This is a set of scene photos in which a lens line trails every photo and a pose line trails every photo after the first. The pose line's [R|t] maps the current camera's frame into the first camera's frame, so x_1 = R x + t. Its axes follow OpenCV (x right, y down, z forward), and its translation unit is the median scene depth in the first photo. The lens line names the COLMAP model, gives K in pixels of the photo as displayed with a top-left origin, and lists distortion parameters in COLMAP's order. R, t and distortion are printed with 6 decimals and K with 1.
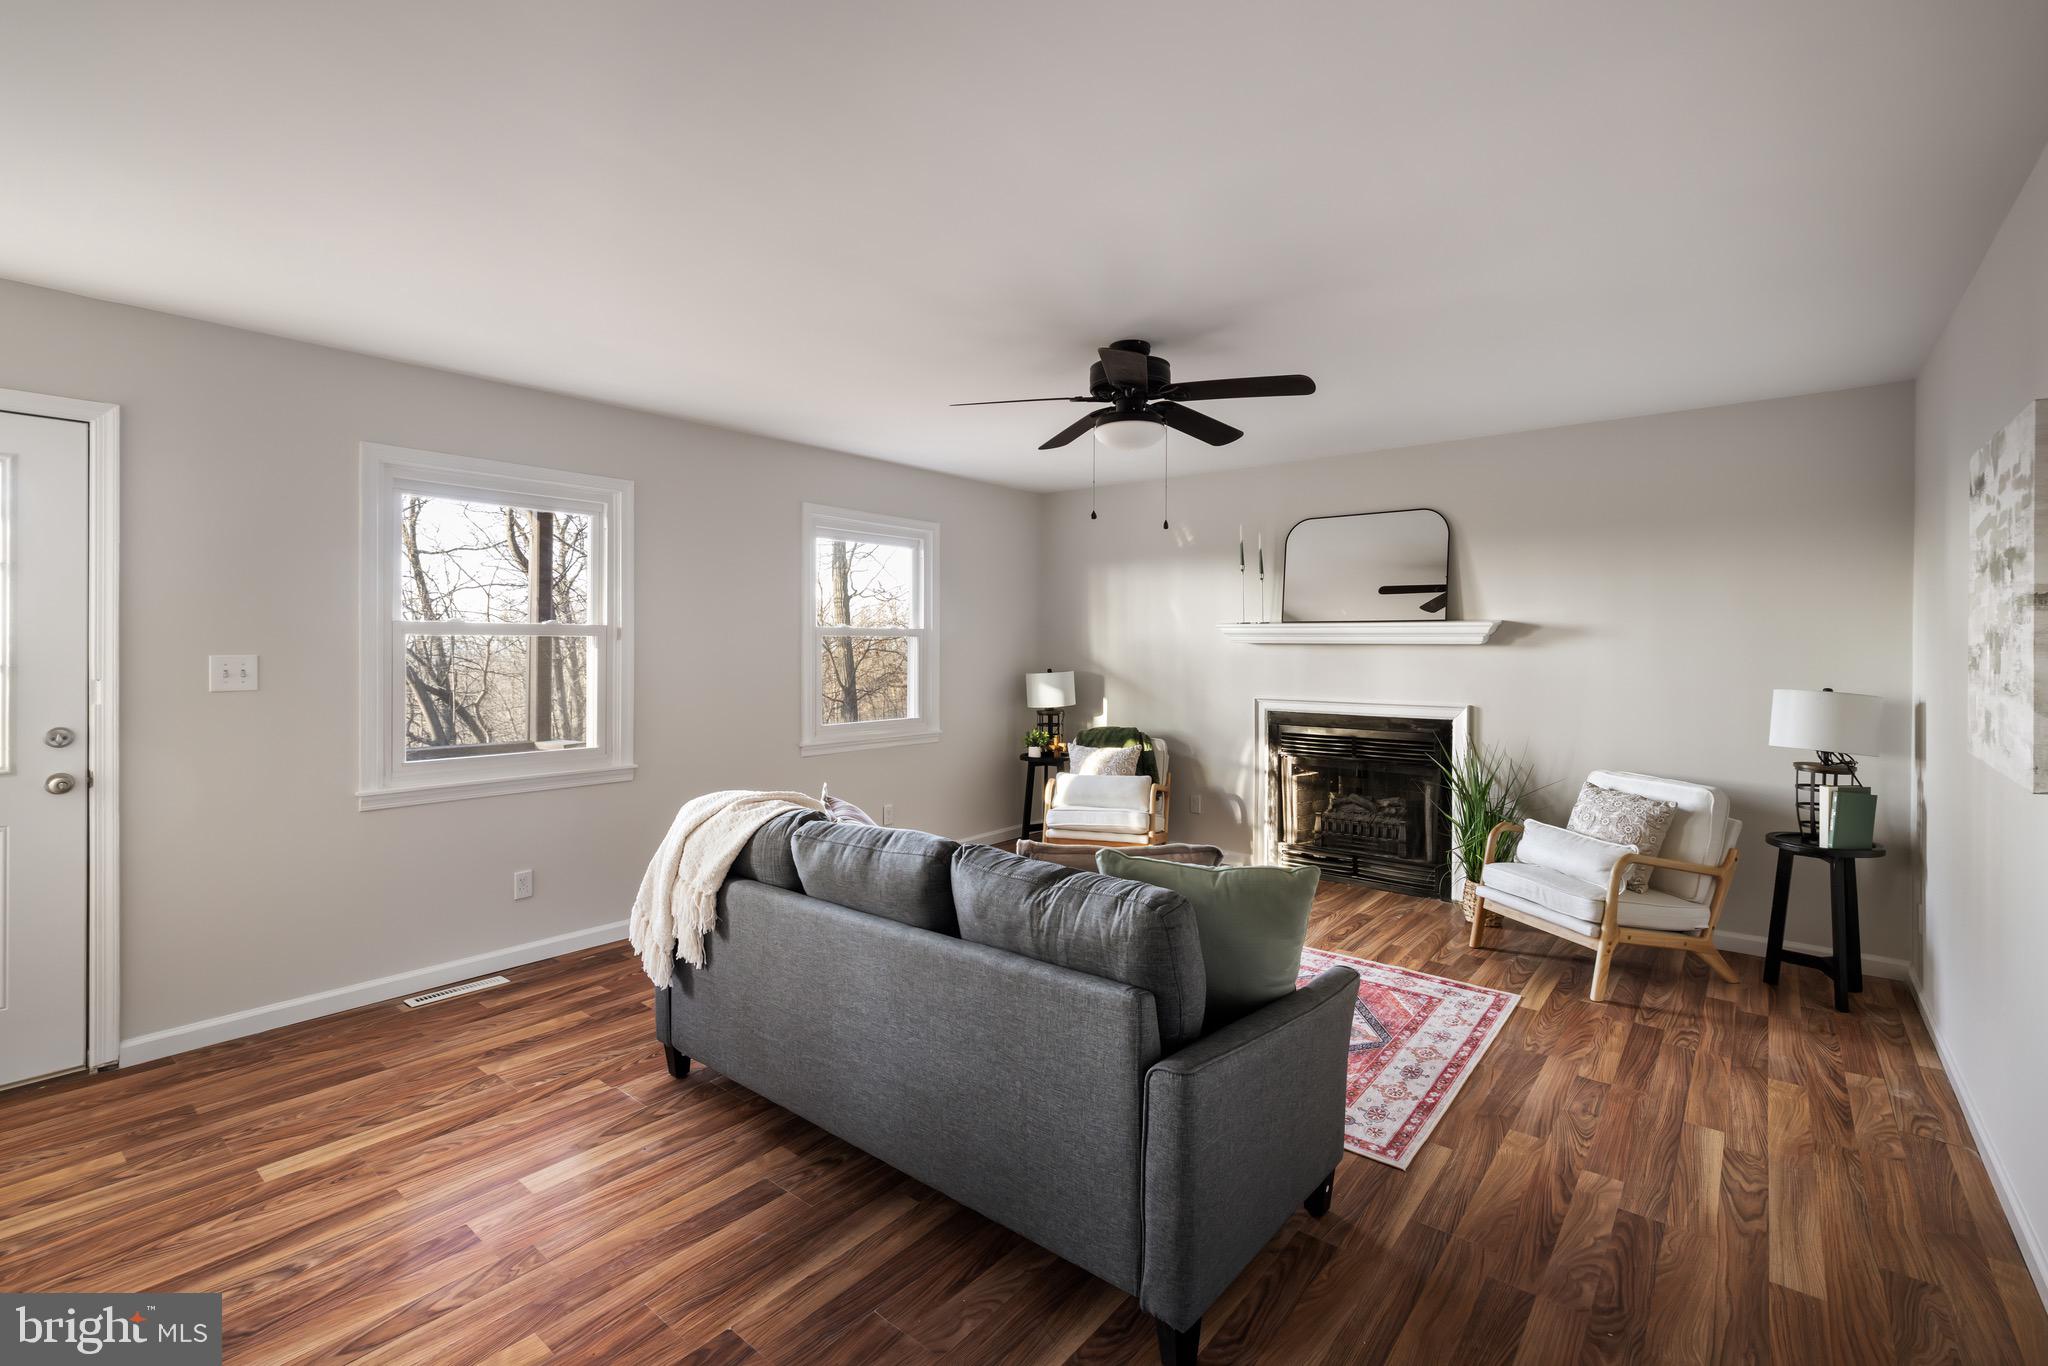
lens RADIAL K [[890.5, 0, 1026.3], [0, 890.5, 652.7], [0, 0, 1]] dist [0.002813, 0.000011]
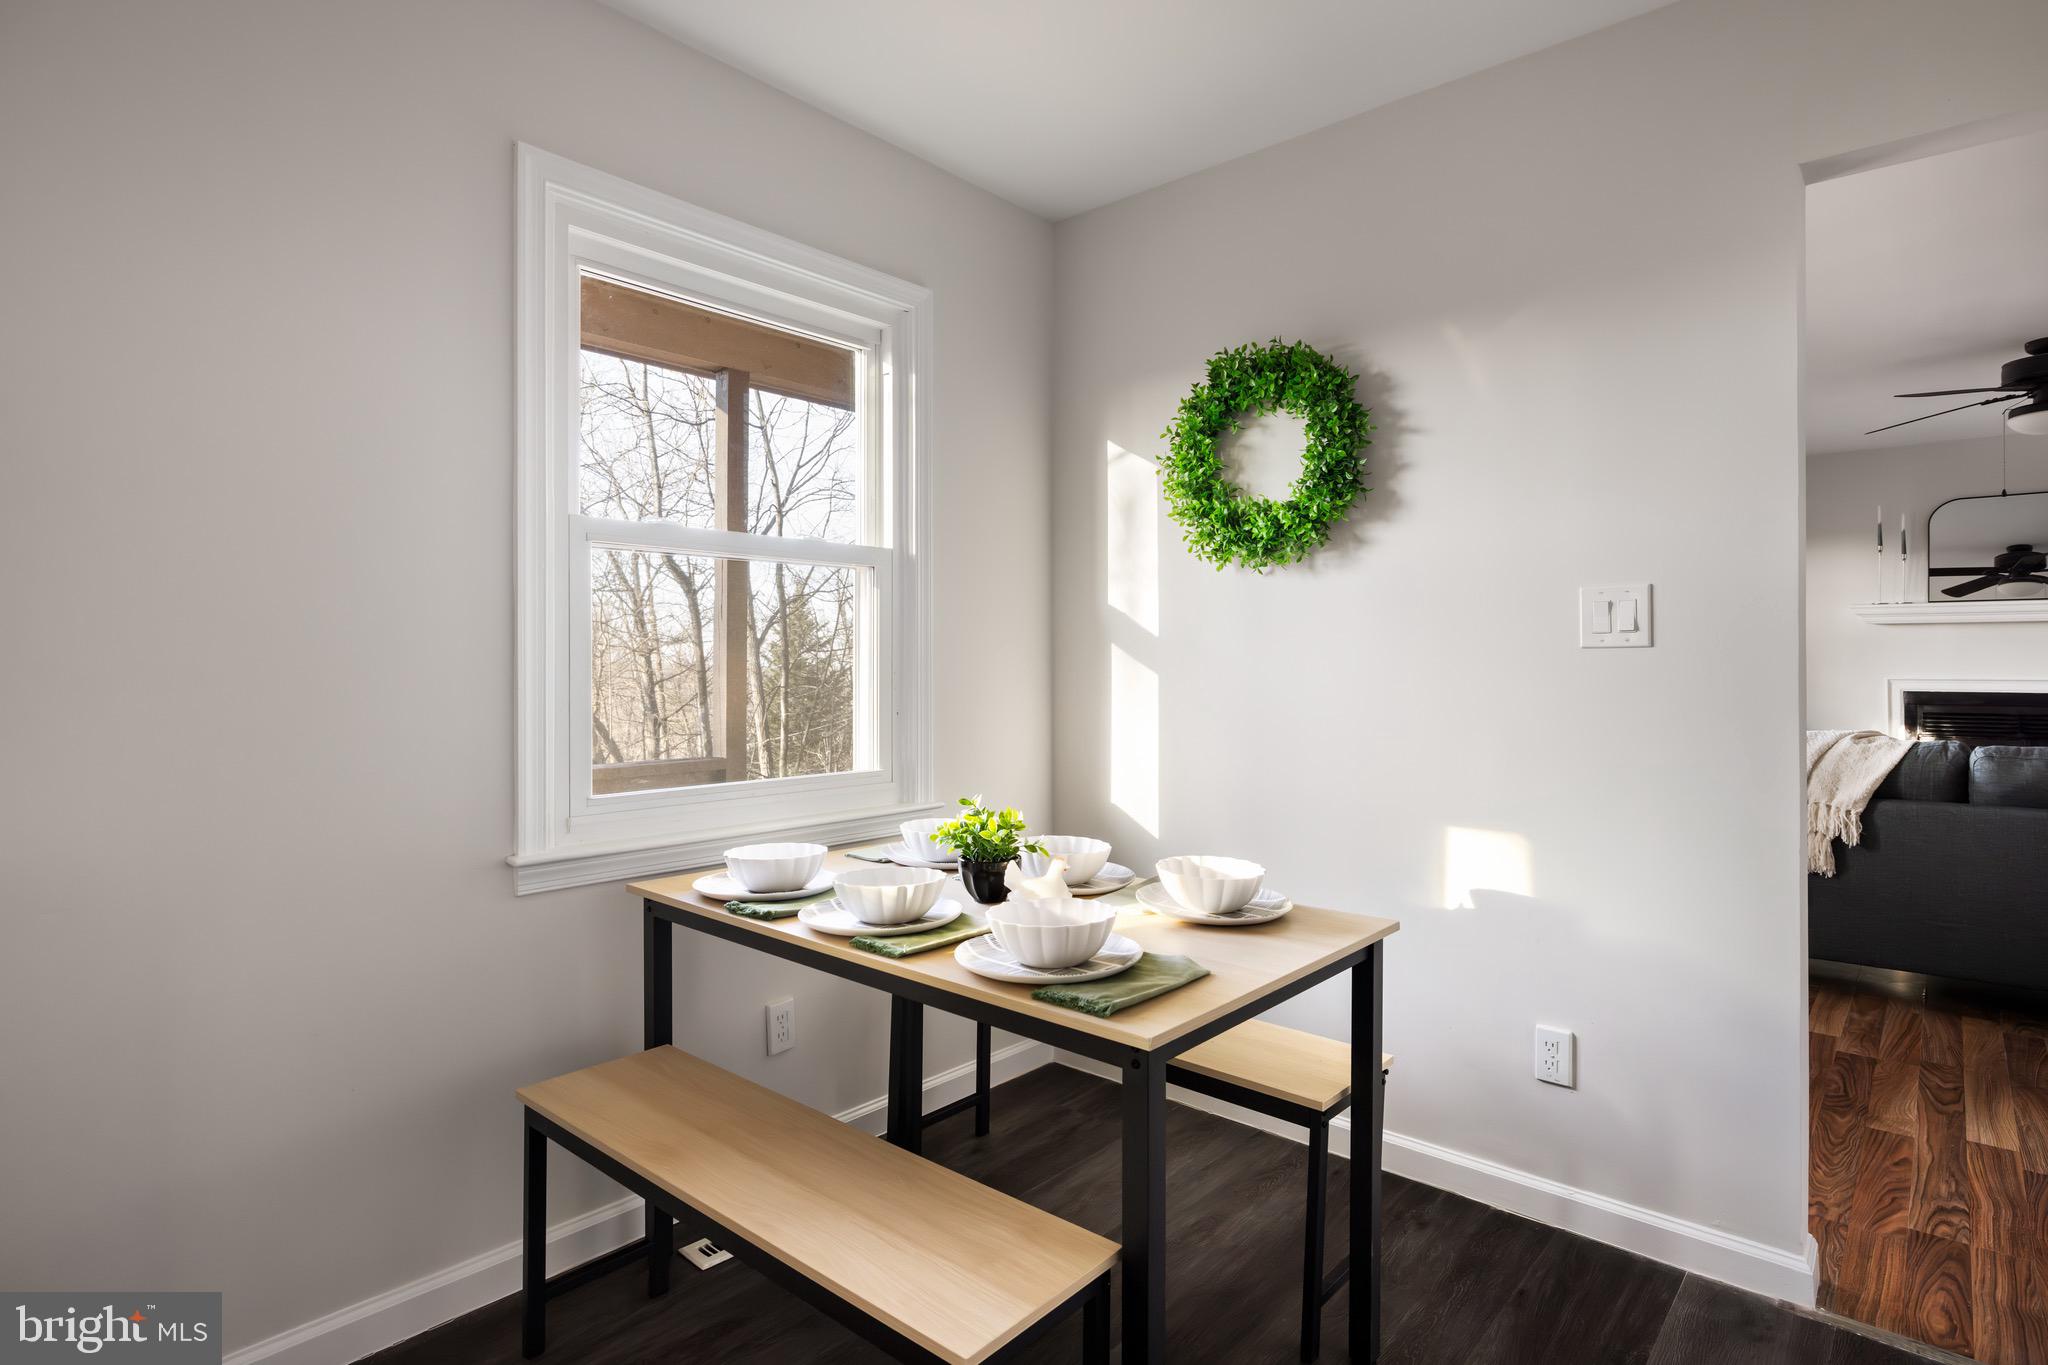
lens RADIAL K [[1053.8, 0, 1019.6], [0, 1053.8, 656.9], [0, 0, 1]] dist [-0.009925, 0.004758]
pose [[0.999257, -0.003037, -0.038429, -0.966612], [0.002698, 0.999957, -0.008853, 0.049733], [0.038454, 0.008743, 0.999222, -0.304591]]
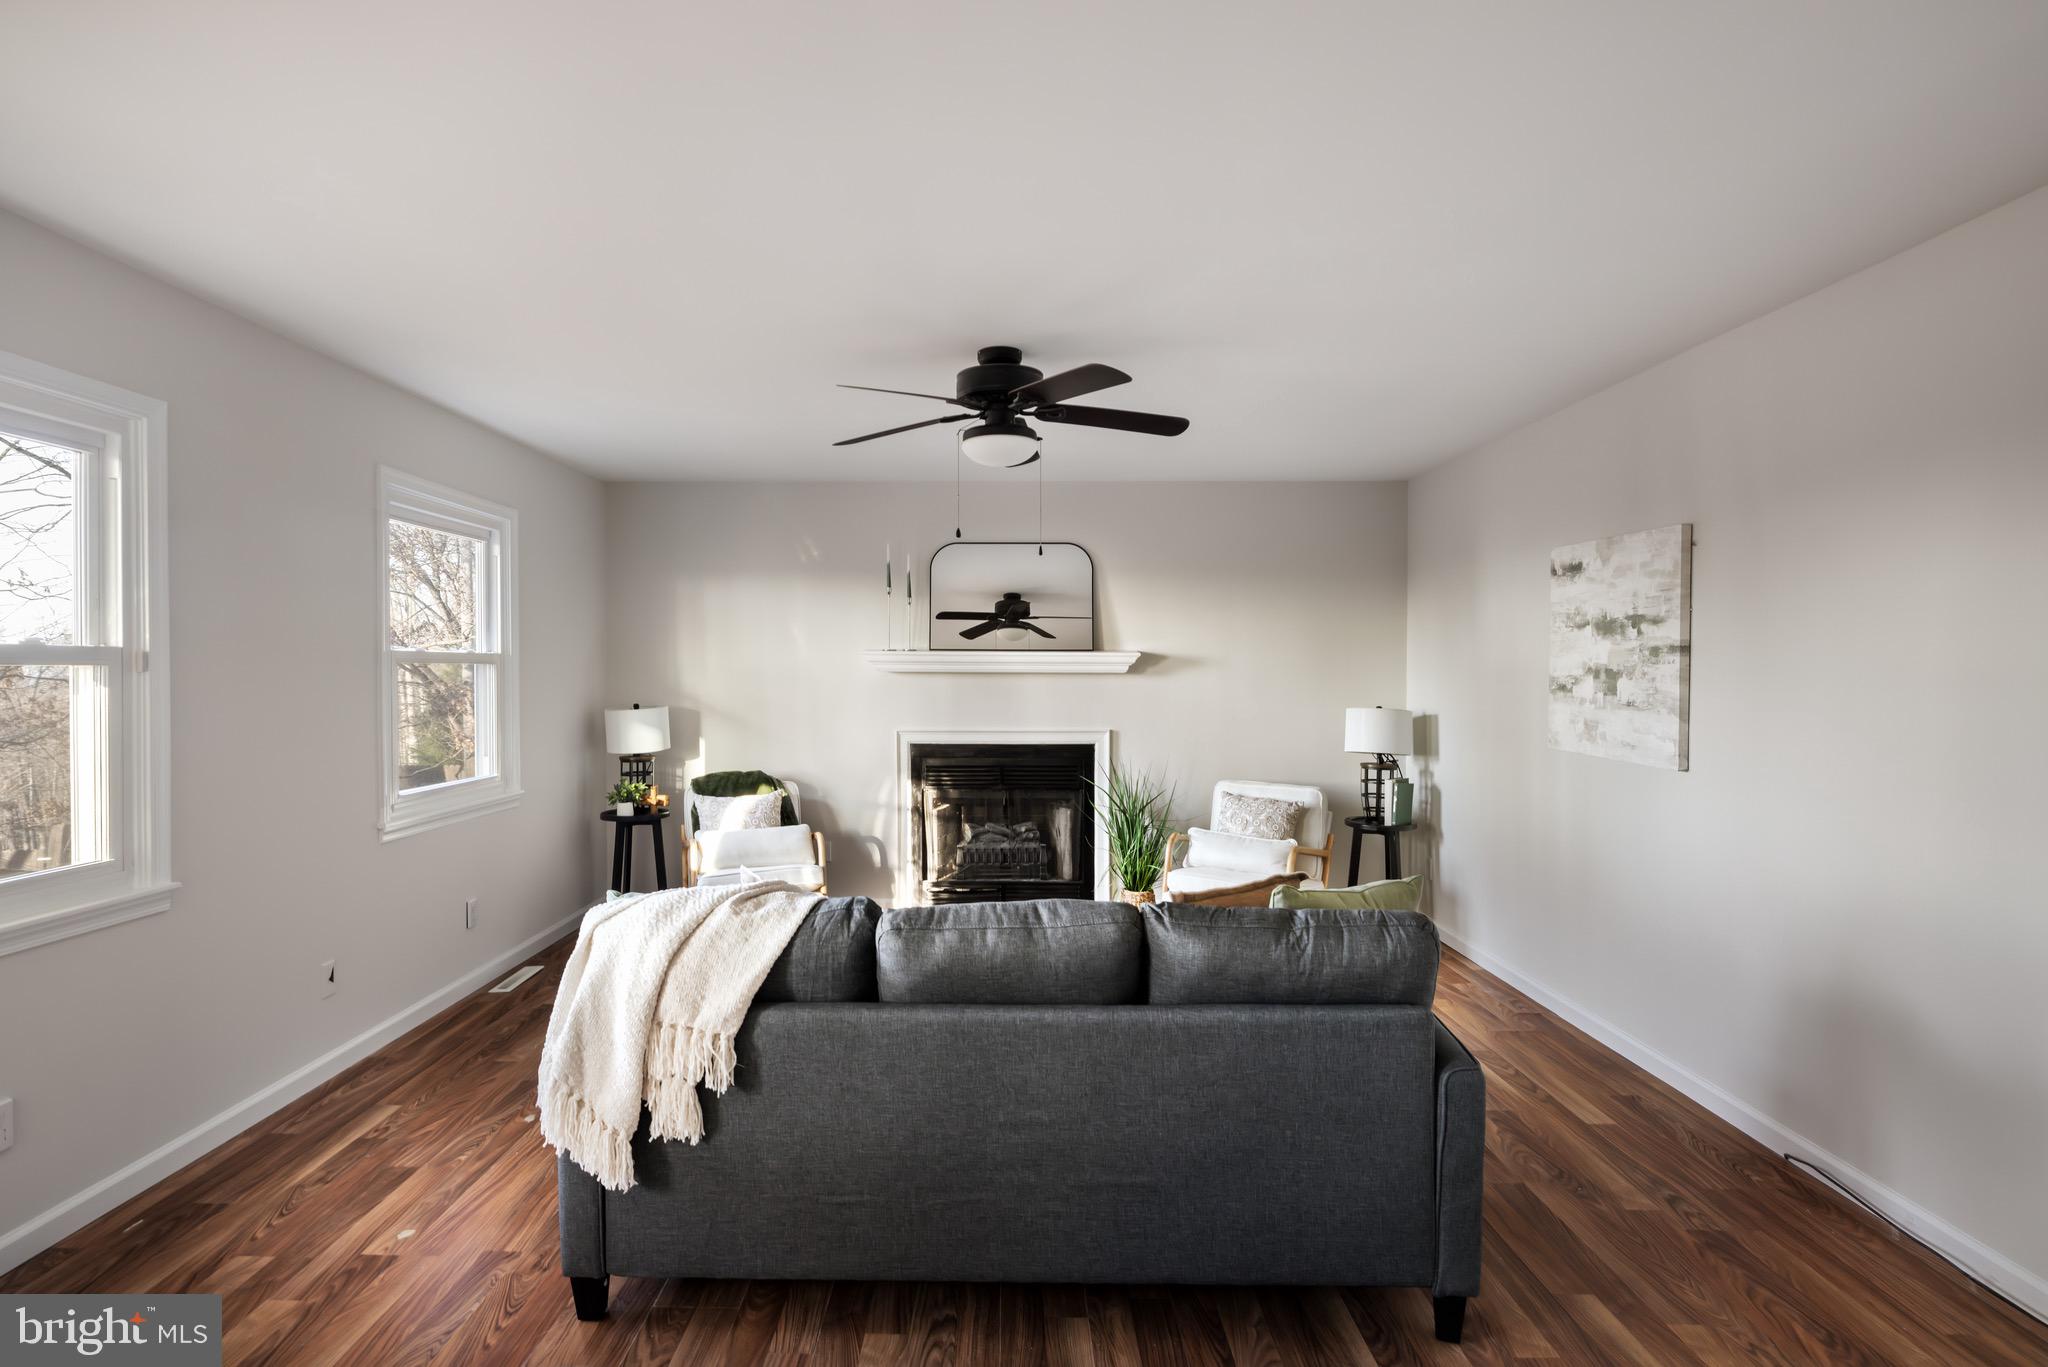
lens RADIAL K [[1009.9, 0, 968.9], [0, 1009.9, 687.5], [0, 0, 1]] dist [-0.006428, -0.000009]
pose [[0.794360, -0.012431, 0.607320, -0.469496], [0.005781, 0.999900, 0.012906, -0.010683], [-0.607420, -0.006741, 0.794352, 0.166176]]
